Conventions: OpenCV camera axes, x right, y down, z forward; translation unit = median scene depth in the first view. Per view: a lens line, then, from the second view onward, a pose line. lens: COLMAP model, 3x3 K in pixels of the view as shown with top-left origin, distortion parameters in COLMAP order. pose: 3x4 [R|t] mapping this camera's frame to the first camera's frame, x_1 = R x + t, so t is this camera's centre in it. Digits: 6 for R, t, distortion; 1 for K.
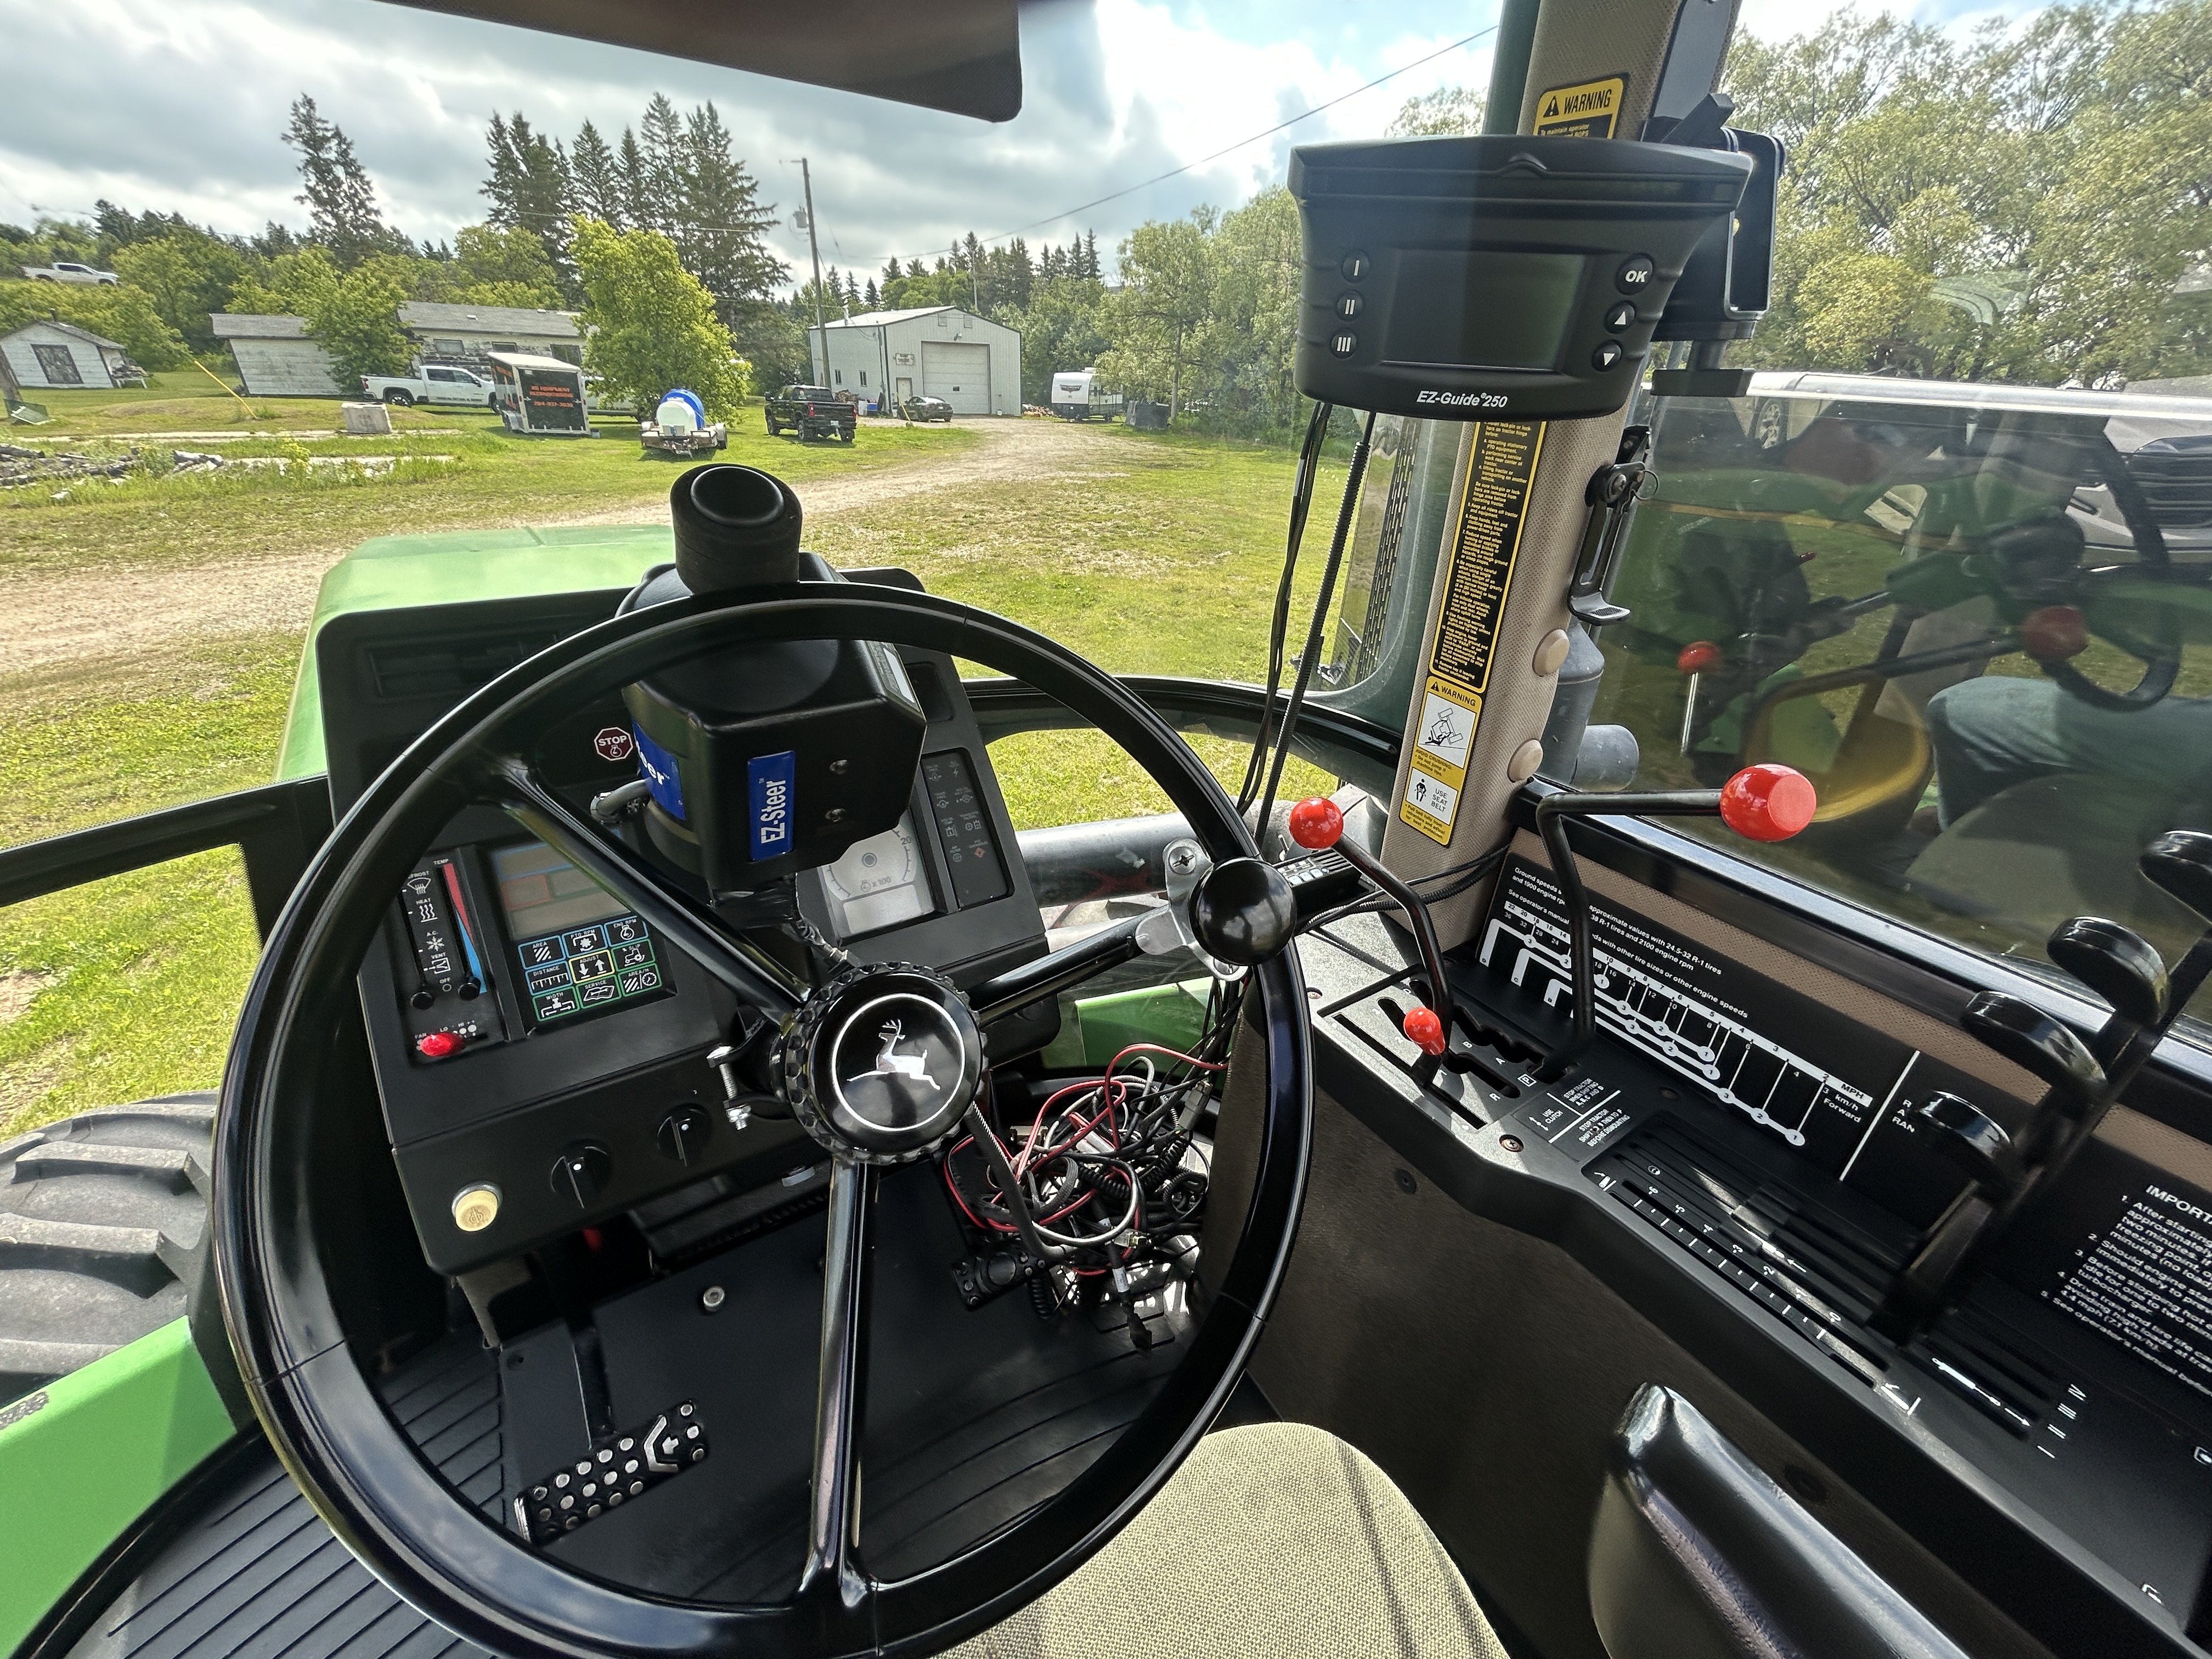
lens RADIAL K [[904.3, 0, 1104.6], [0, 904.3, 824.0], [0, 0, 1]] dist [-0.001011, 0.000277]
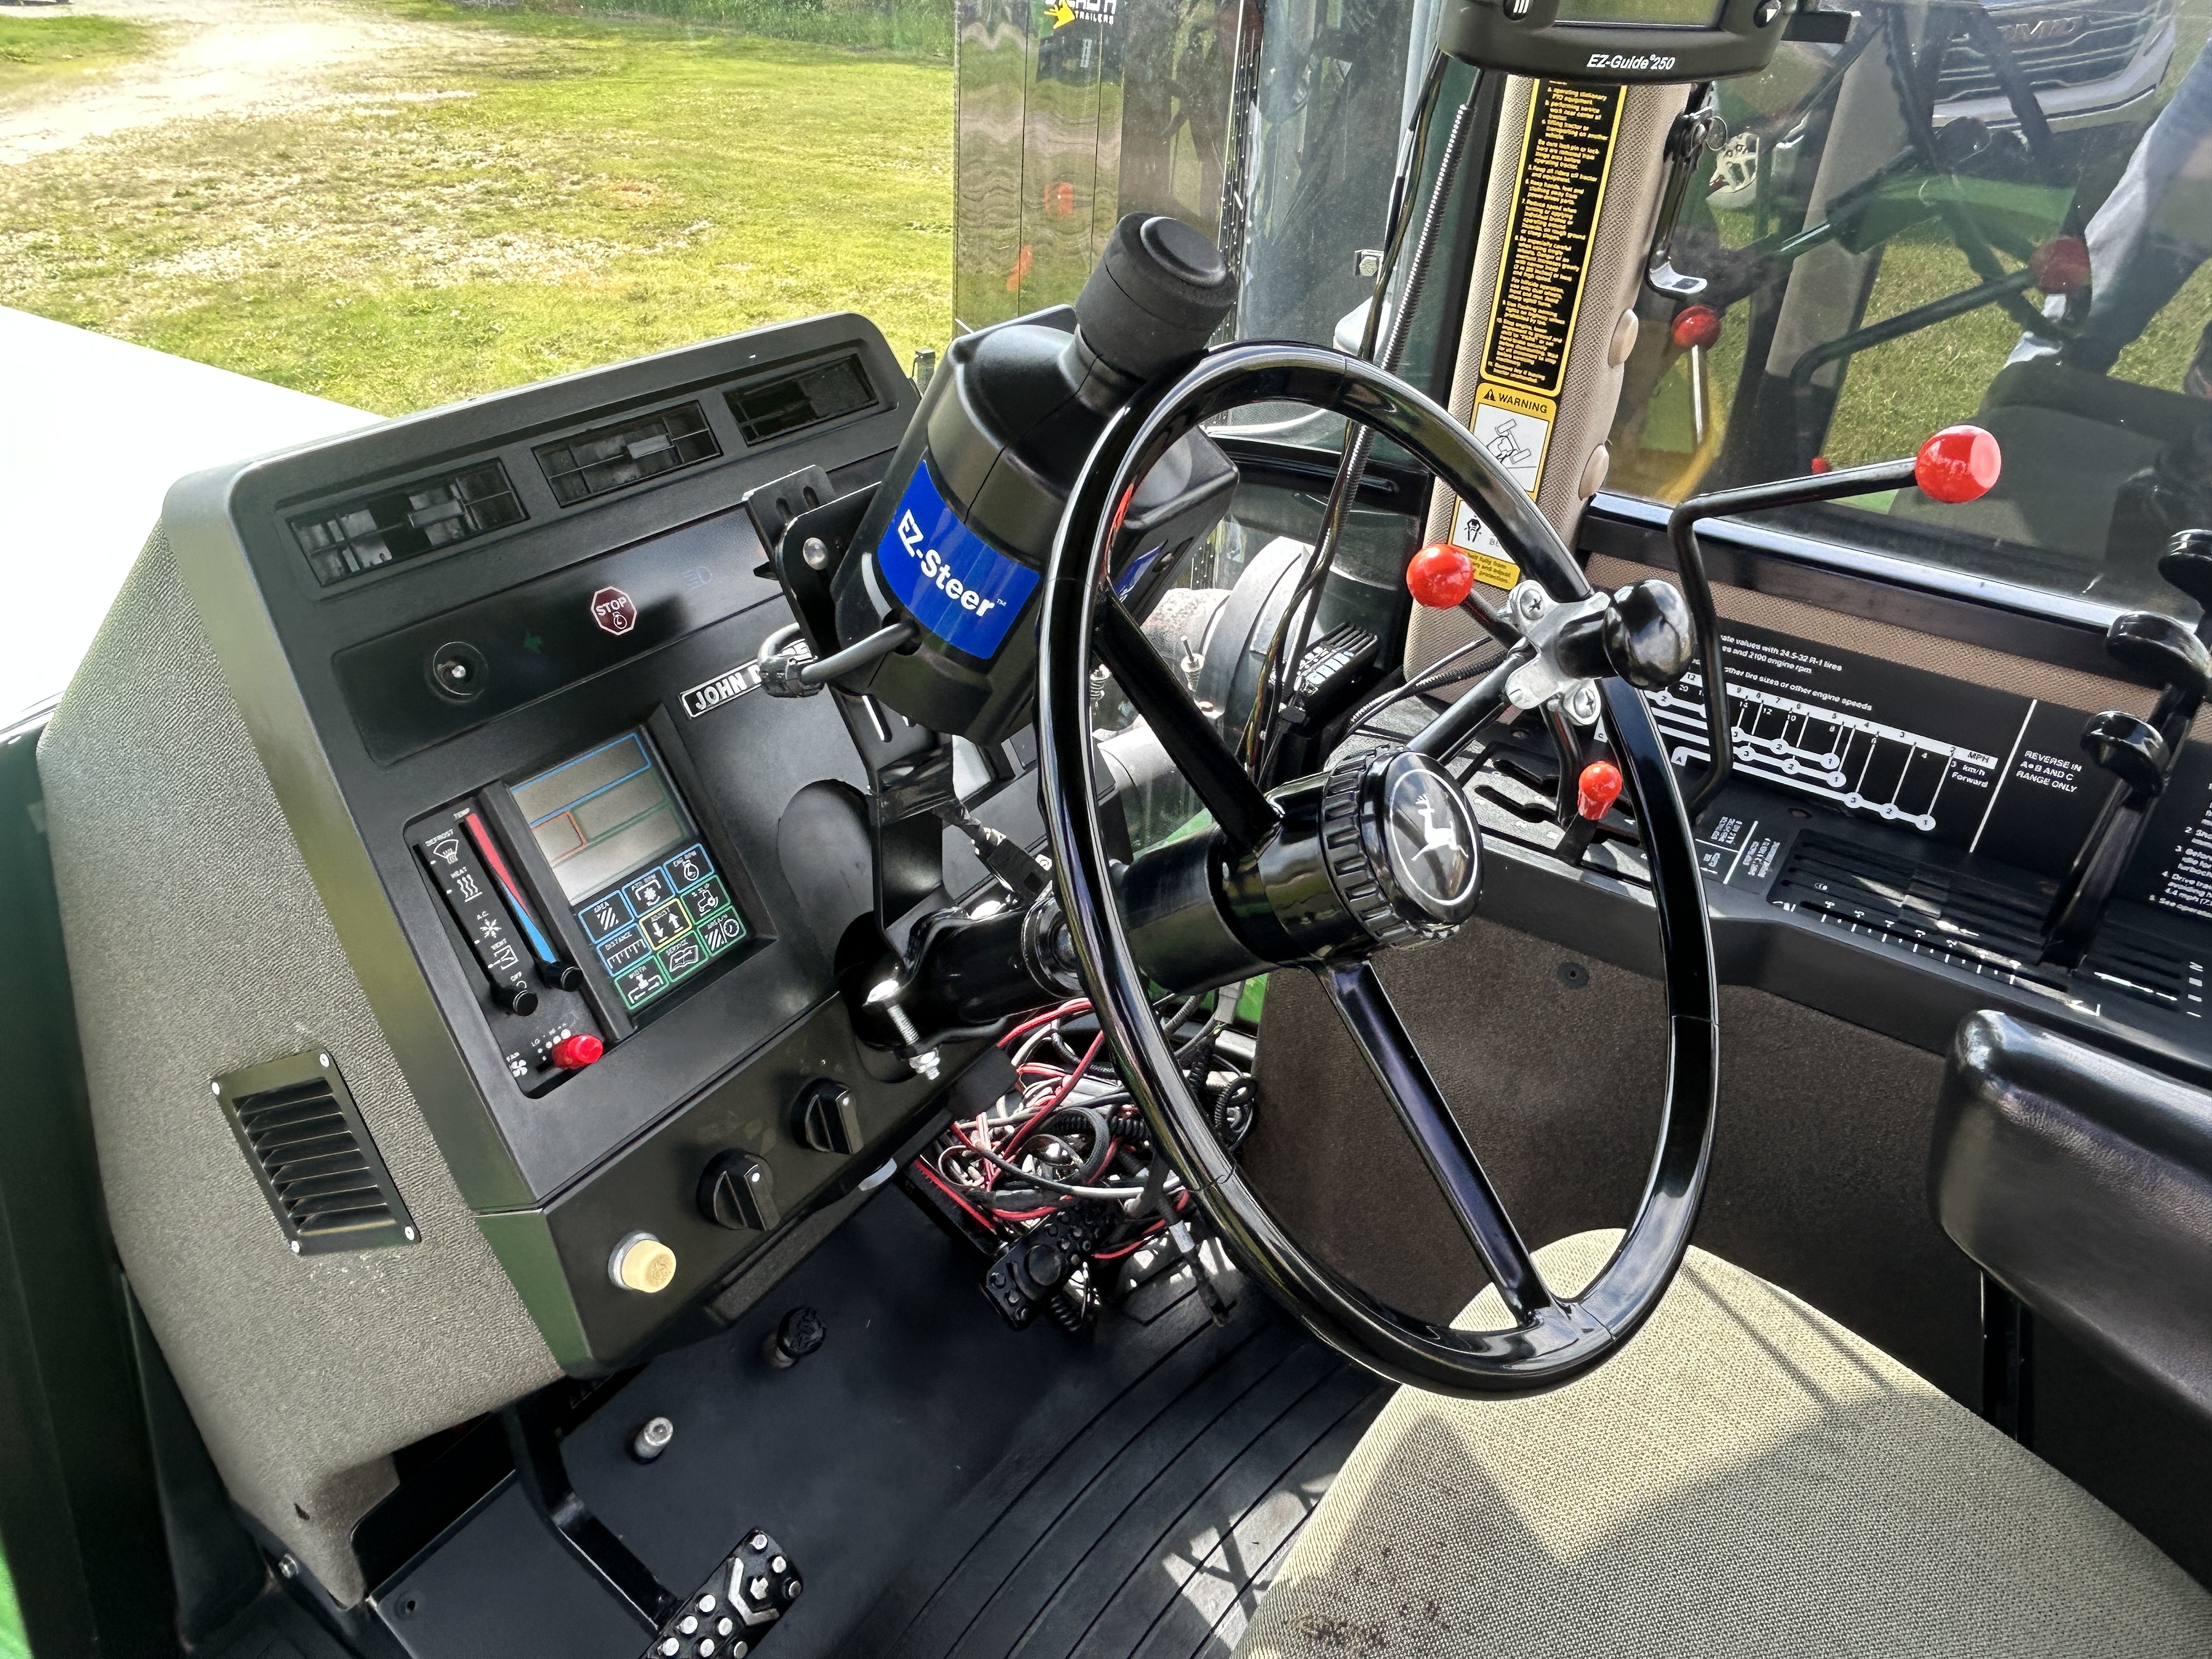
lens RADIAL K [[1525.8, 0, 1057.0], [0, 1525.8, 820.0], [0, 0, 1]] dist [-0.010190, 0.000521]
pose [[0.924606, -0.204366, 0.321462, -0.581842], [0.175321, 0.977513, 0.117175, -0.007976], [-0.338180, -0.051981, 0.939645, -0.200411]]
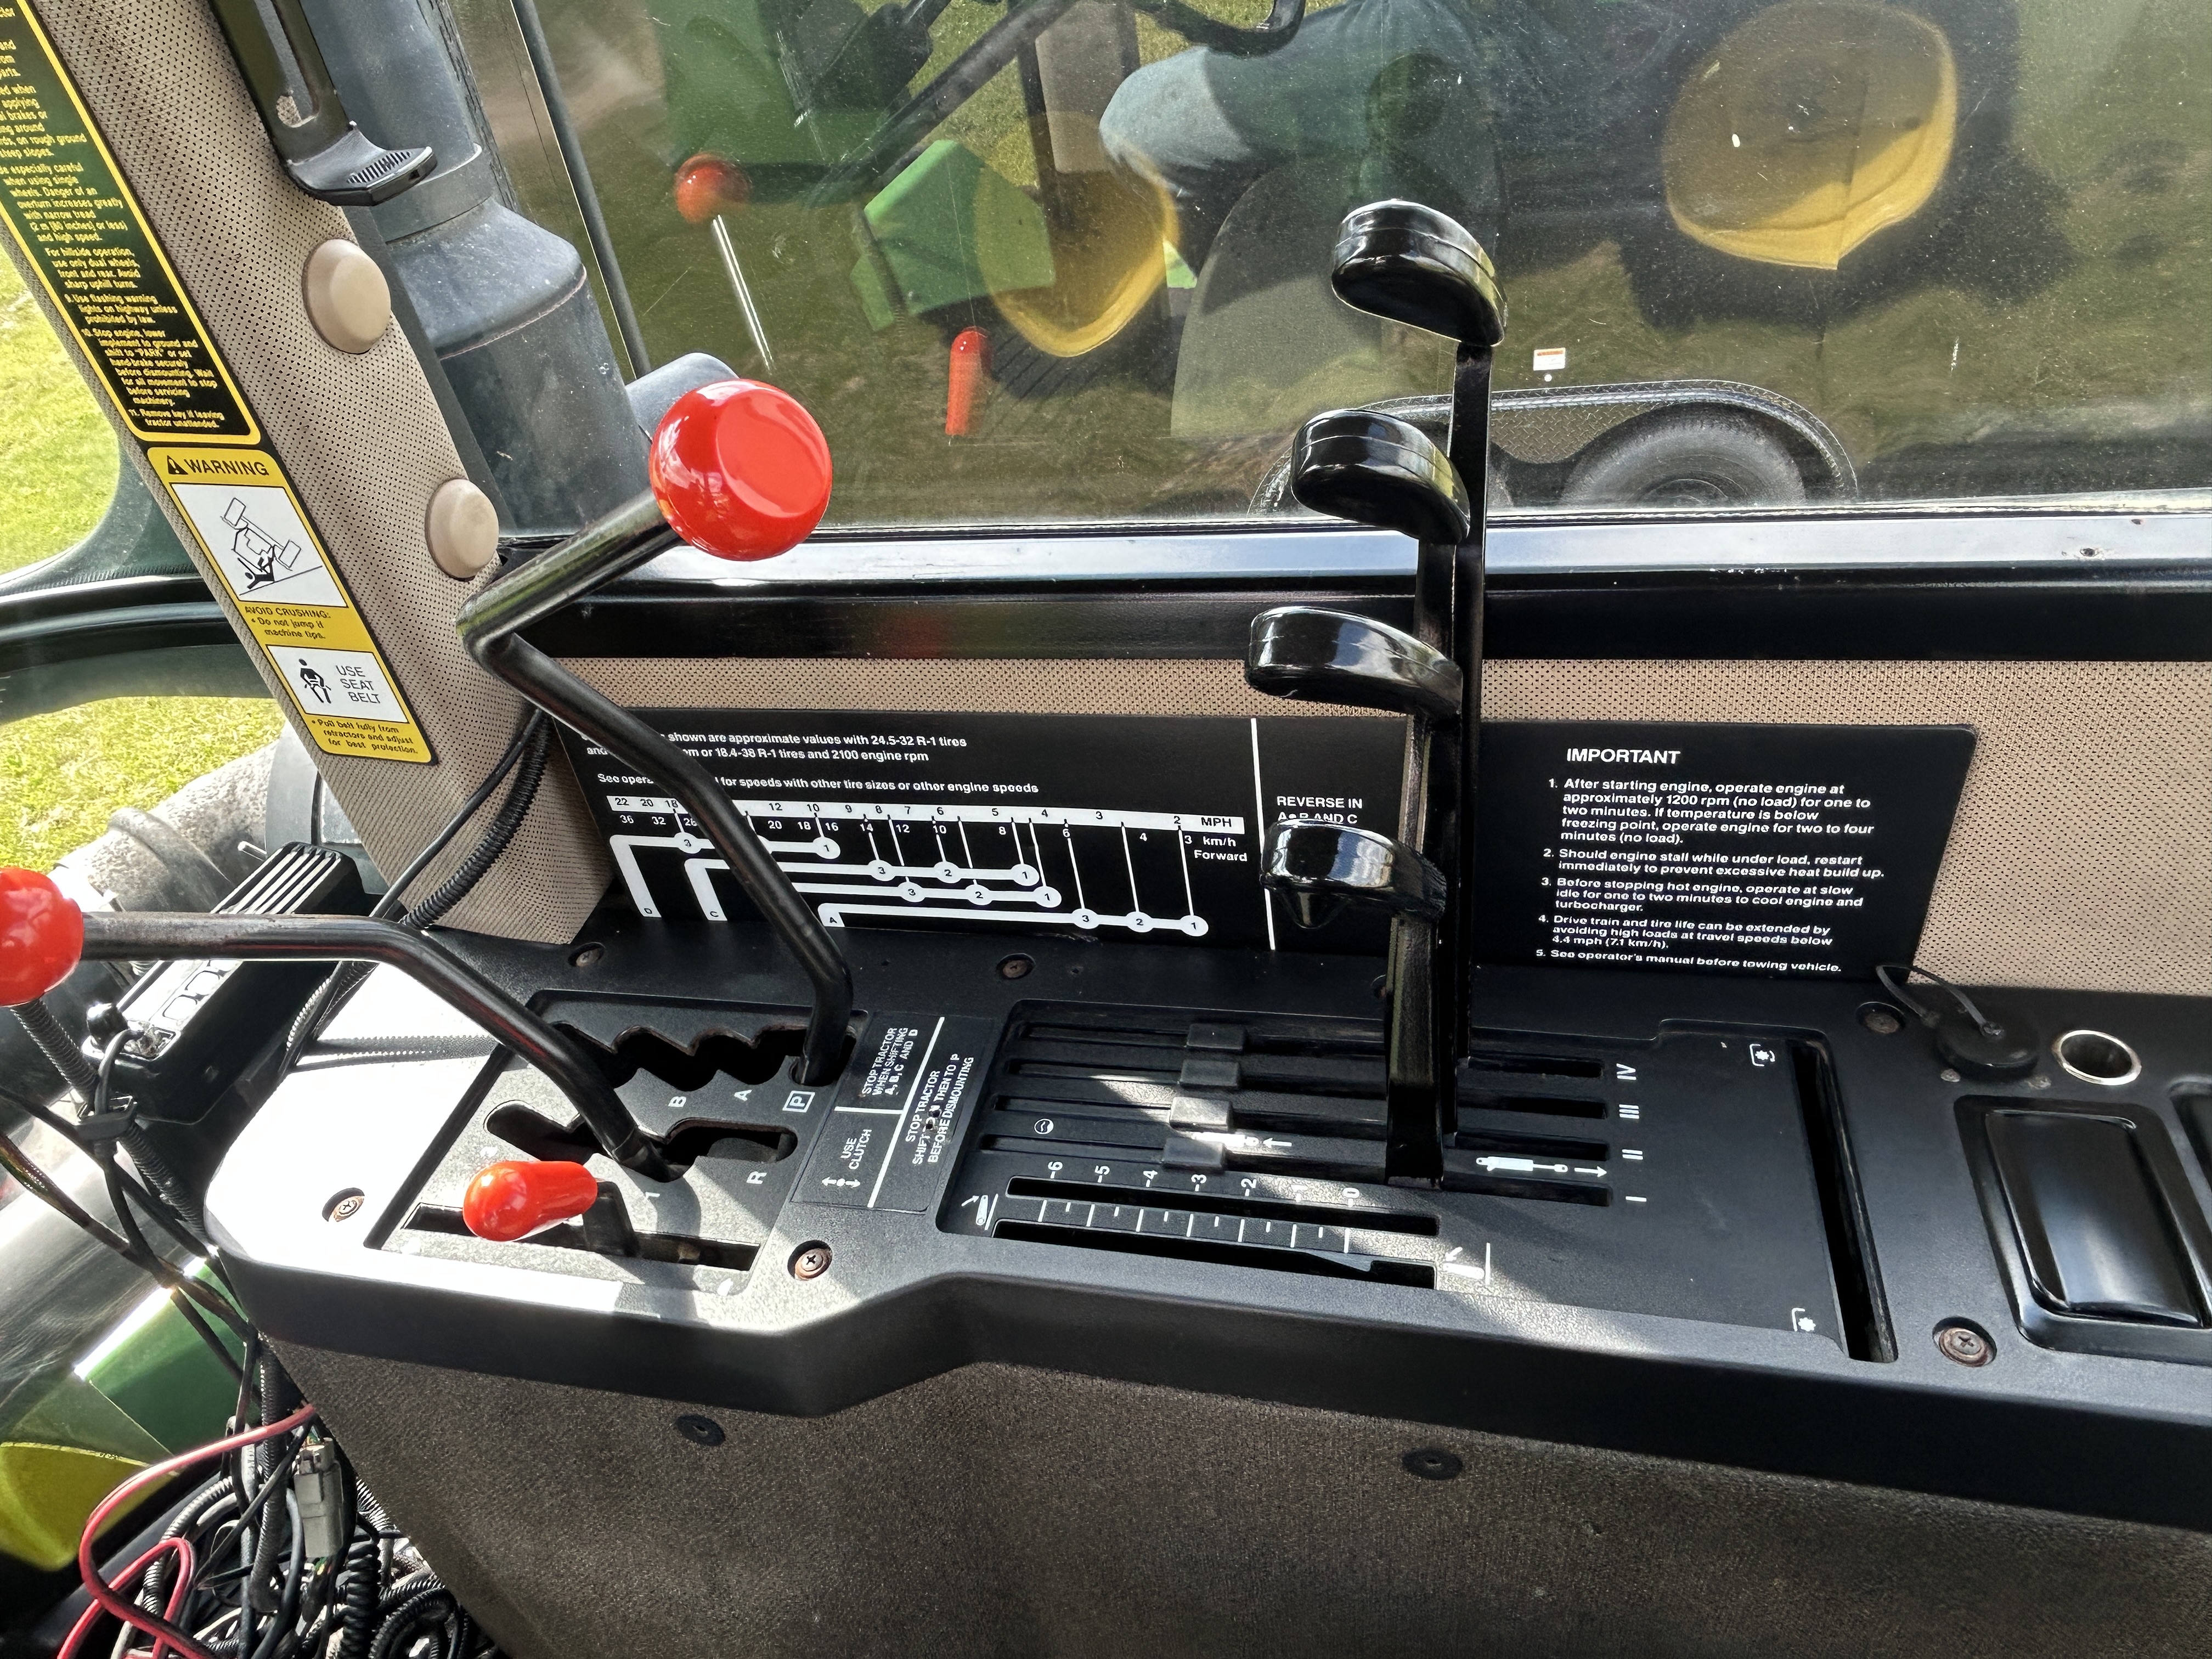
lens RADIAL K [[1456.3, 0, 1102.3], [0, 1456.3, 785.2], [0, 0, 1]] dist [0.011329, -0.030704]
pose [[0.708994, -0.526277, 0.469425, 0.311895], [0.463591, 0.849424, 0.252114, 0.005863], [-0.531423, 0.038874, 0.846214, 0.221399]]
